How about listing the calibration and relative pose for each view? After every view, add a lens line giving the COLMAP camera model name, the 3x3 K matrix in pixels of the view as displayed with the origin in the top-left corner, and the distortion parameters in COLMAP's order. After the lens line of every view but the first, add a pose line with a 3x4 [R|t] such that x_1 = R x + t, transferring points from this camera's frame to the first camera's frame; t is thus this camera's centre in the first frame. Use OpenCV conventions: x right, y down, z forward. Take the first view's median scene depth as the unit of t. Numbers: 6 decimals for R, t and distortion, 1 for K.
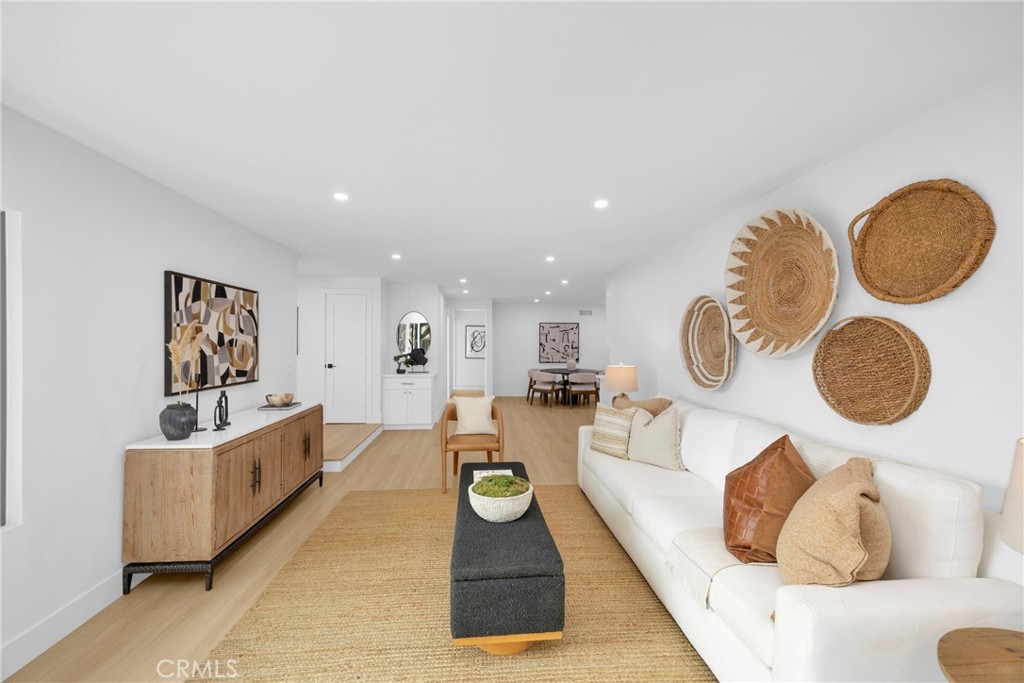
lens RADIAL K [[401.6, 0, 529.4], [0, 401.6, 347.6], [0, 0, 1]] dist [0.000699, 0.000923]
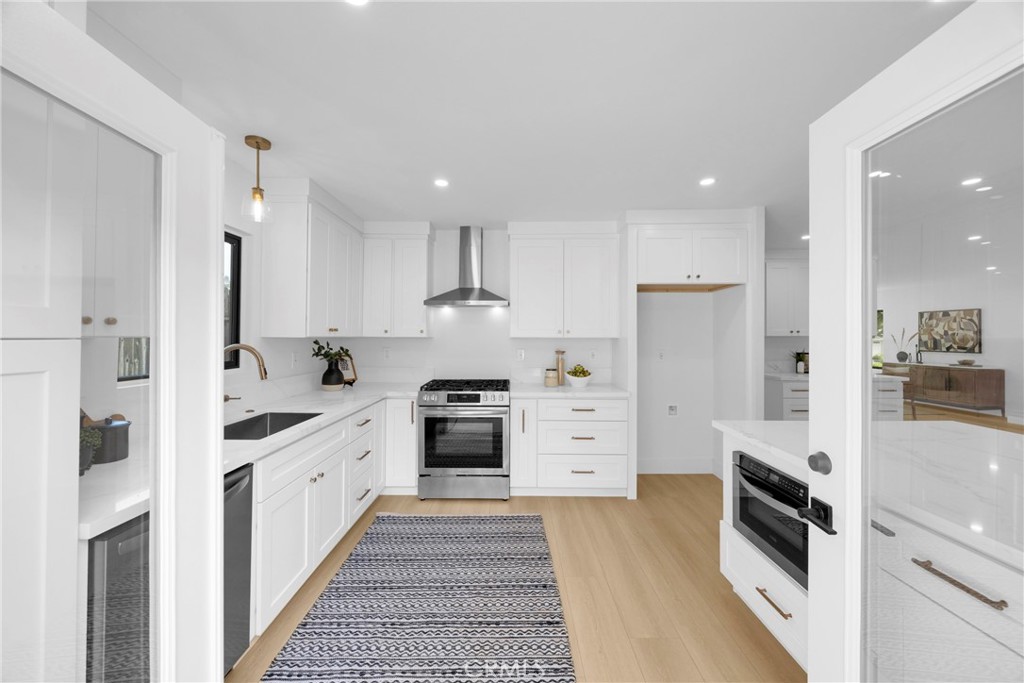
lens RADIAL K [[387.6, 0, 507.7], [0, 387.6, 332.9], [0, 0, 1]] dist [-0.001054, -0.000219]
pose [[-0.991195, -0.005390, 0.132298, 1.622816], [-0.004620, 0.999971, 0.006120, -0.022515], [-0.132328, 0.005455, -0.991191, 3.705764]]
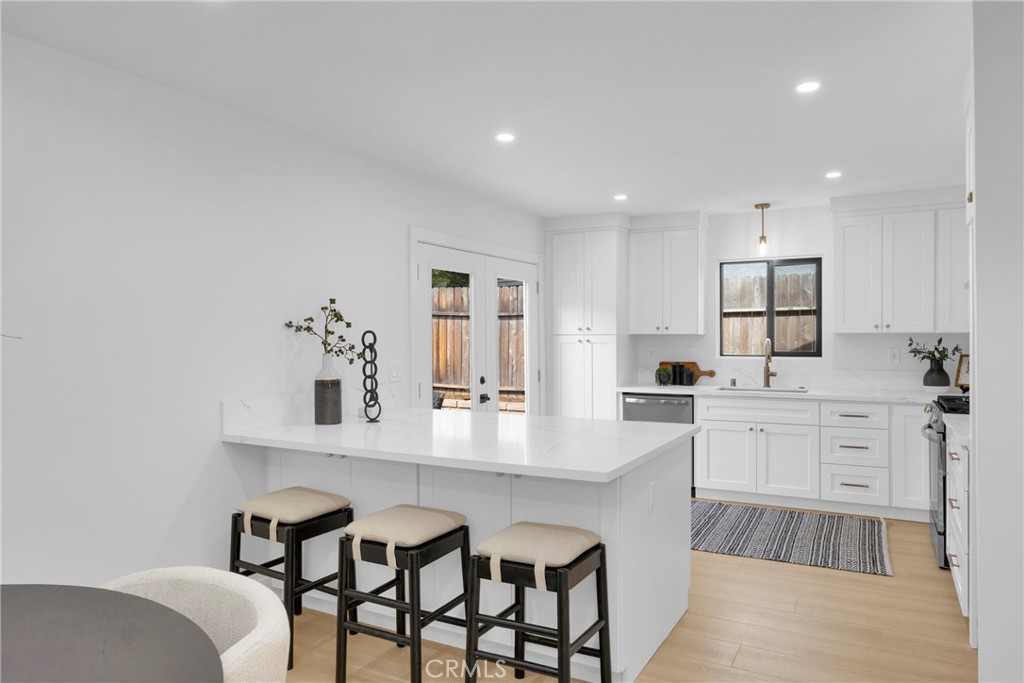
lens RADIAL K [[673.2, 0, 510.2], [0, 673.2, 346.0], [0, 0, 1]] dist [-0.005271, -0.005712]
pose [[0.579879, -0.020376, 0.814448, 0.263971], [0.020113, 0.999741, 0.010691, -0.009319], [-0.814454, 0.010181, 0.580139, 2.579452]]
